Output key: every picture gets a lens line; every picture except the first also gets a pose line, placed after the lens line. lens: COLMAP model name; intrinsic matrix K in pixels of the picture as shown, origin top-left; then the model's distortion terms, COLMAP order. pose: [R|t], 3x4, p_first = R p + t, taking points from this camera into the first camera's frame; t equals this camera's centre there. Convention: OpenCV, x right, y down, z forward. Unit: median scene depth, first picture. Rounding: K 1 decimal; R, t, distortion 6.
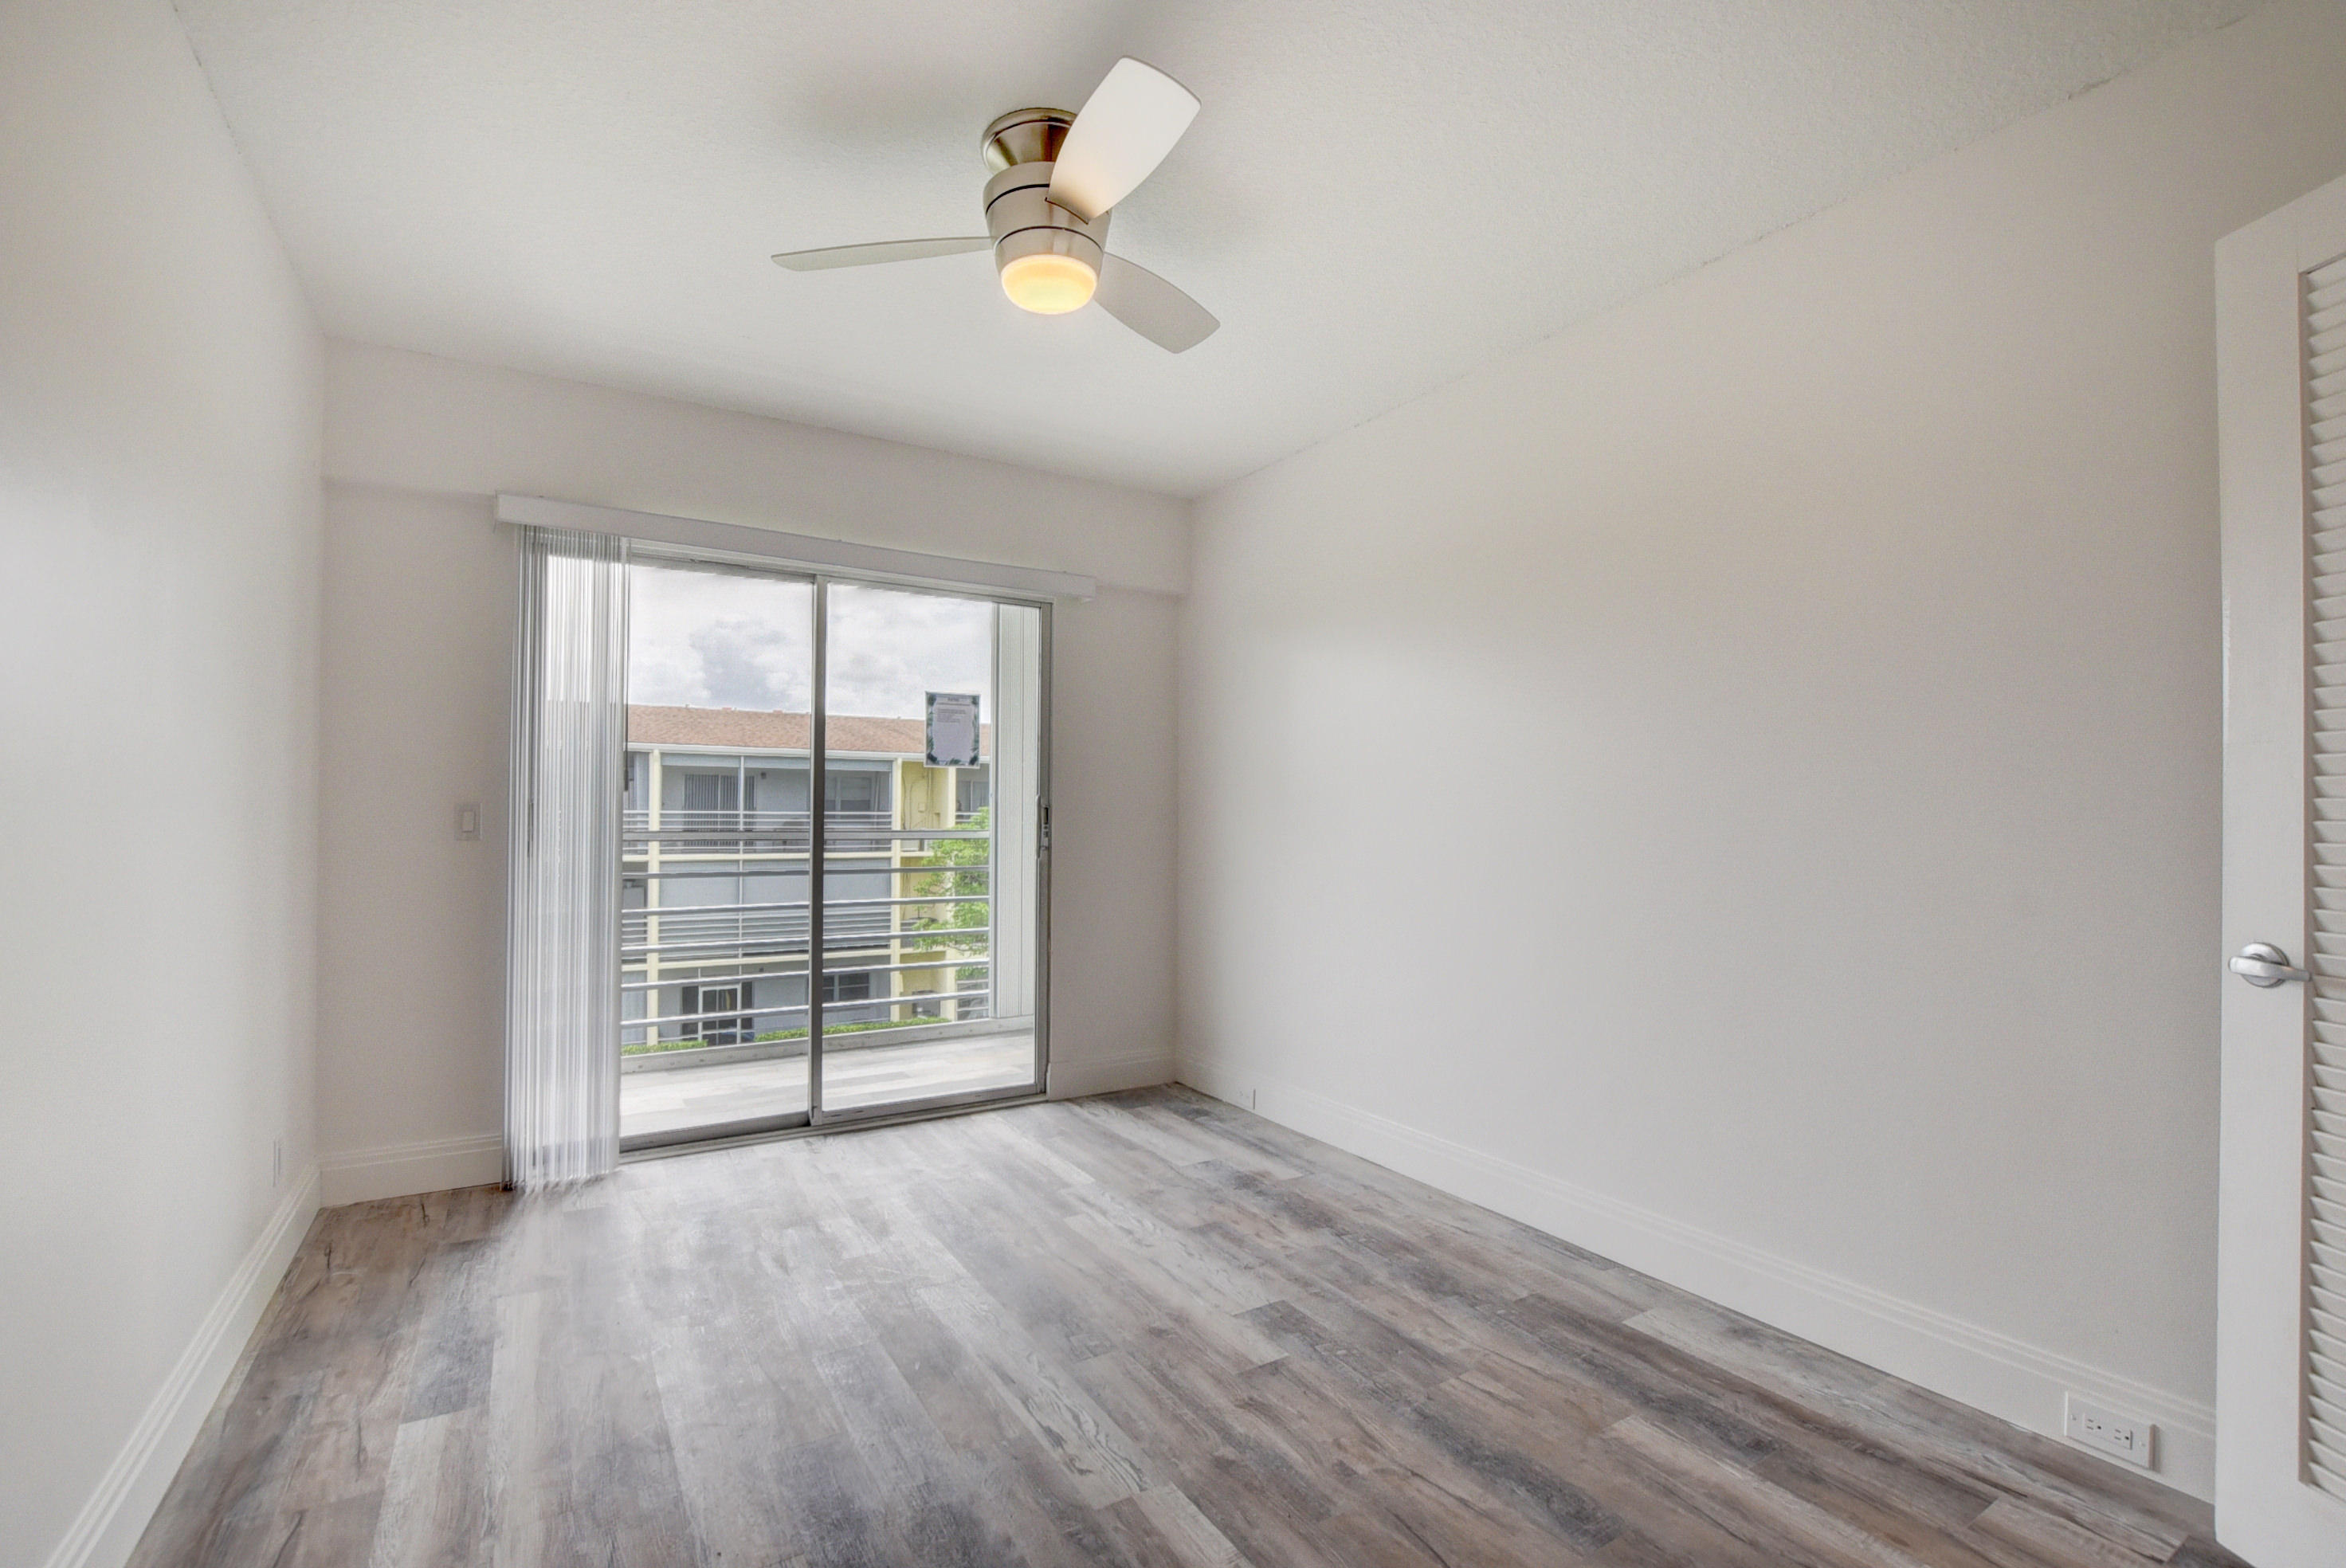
lens RADIAL K [[1038.4, 0, 1185.1], [0, 1038.4, 805.8], [0, 0, 1]] dist [-0.019650, 0.000286]
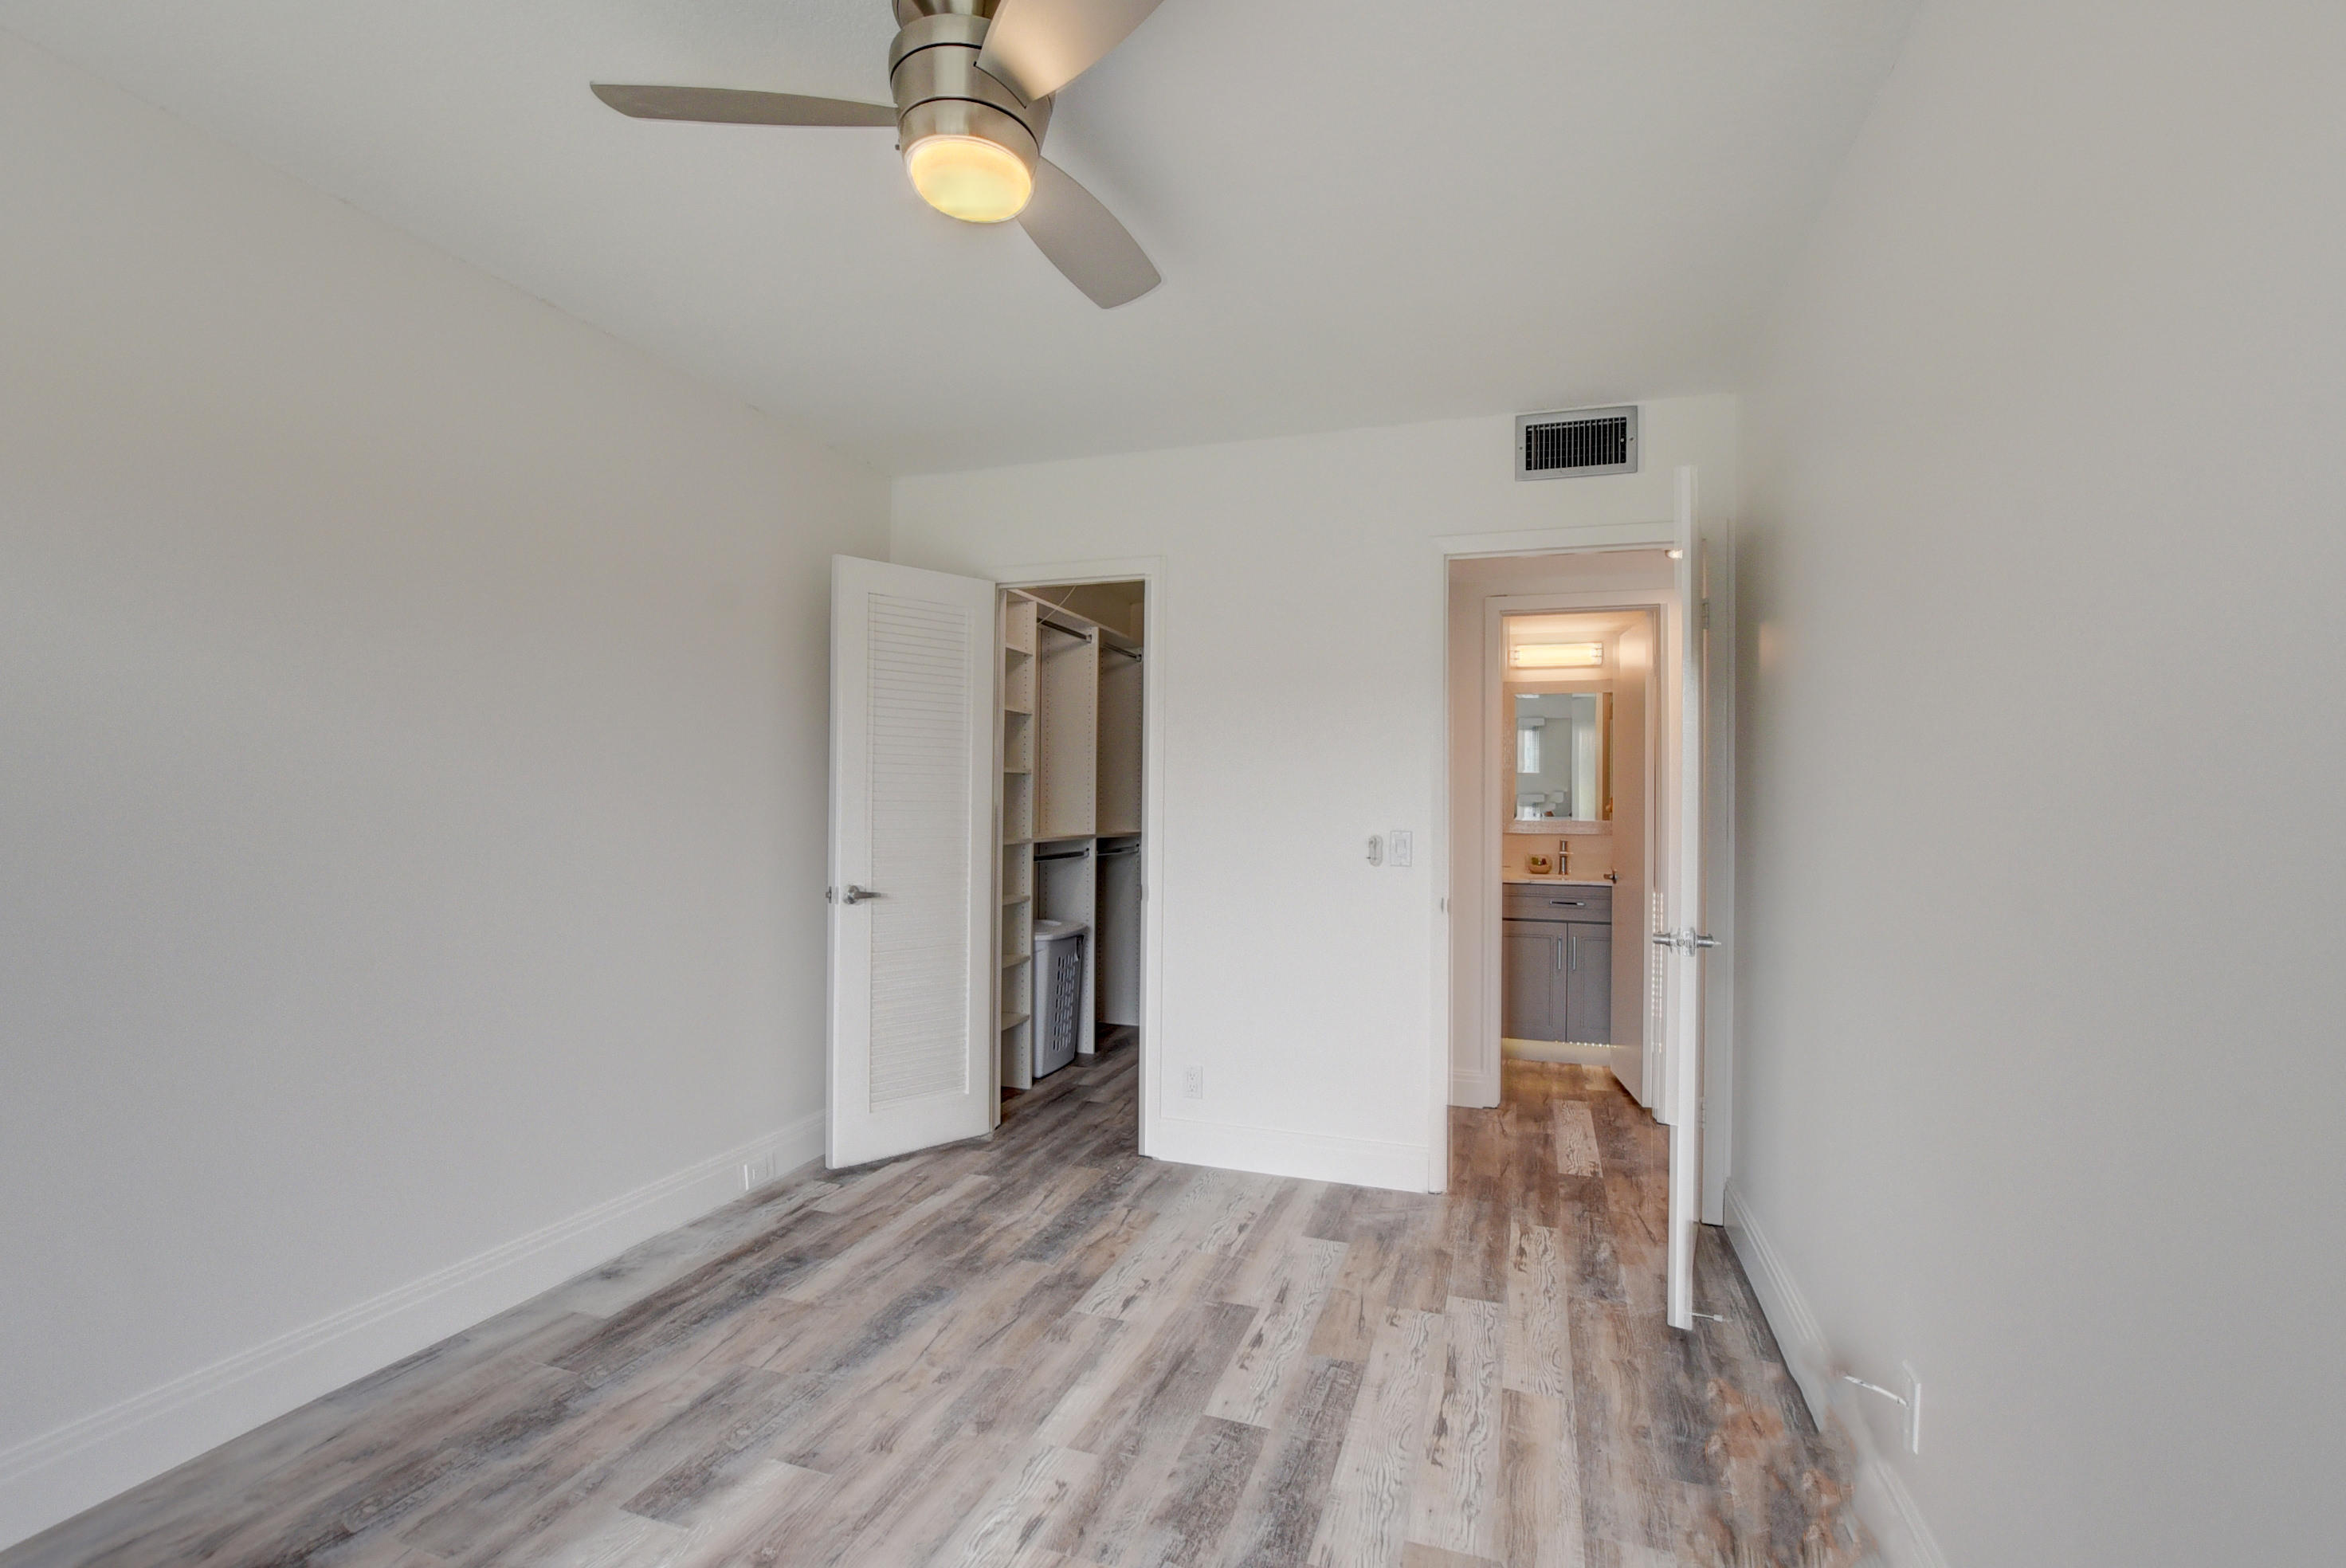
lens RADIAL K [[1038.4, 0, 1185.1], [0, 1038.4, 805.8], [0, 0, 1]] dist [-0.019650, 0.000286]
pose [[-0.637306, -0.004900, 0.770595, -0.845700], [-0.019436, 0.999764, -0.009718, -0.022244], [-0.770366, -0.021171, -0.637251, 1.378433]]
